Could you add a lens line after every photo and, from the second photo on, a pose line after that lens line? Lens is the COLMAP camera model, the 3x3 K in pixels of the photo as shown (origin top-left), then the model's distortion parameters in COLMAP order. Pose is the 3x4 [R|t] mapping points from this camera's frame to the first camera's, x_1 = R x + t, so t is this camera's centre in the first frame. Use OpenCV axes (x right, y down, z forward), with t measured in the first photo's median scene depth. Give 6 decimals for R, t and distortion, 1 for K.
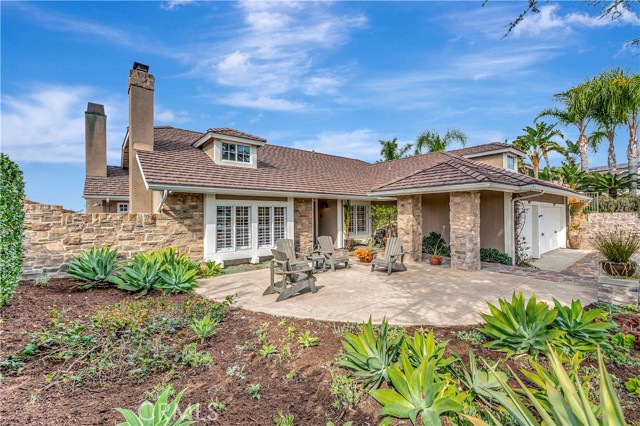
lens RADIAL K [[271.2, 0, 320.0], [0, 271.2, 213.0], [0, 0, 1]] dist [0.000120, 0.000071]
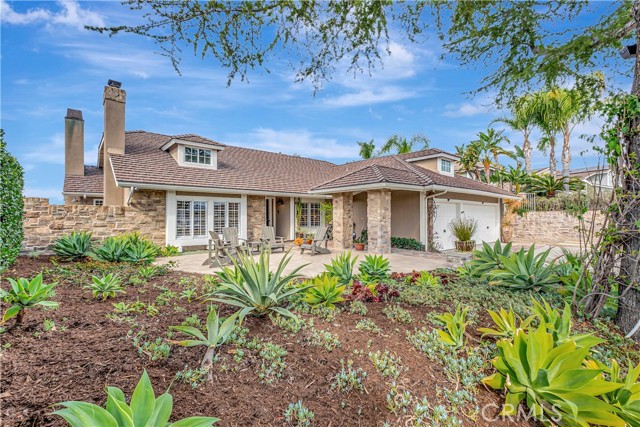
lens RADIAL K [[284.1, 0, 317.0], [0, 284.1, 213.9], [0, 0, 1]] dist [-0.000369, -0.000380]
pose [[0.999721, 0.005048, 0.023060, 0.189139], [-0.004984, 0.999984, -0.002829, 0.029080], [-0.023074, 0.002714, 0.999730, -0.245513]]
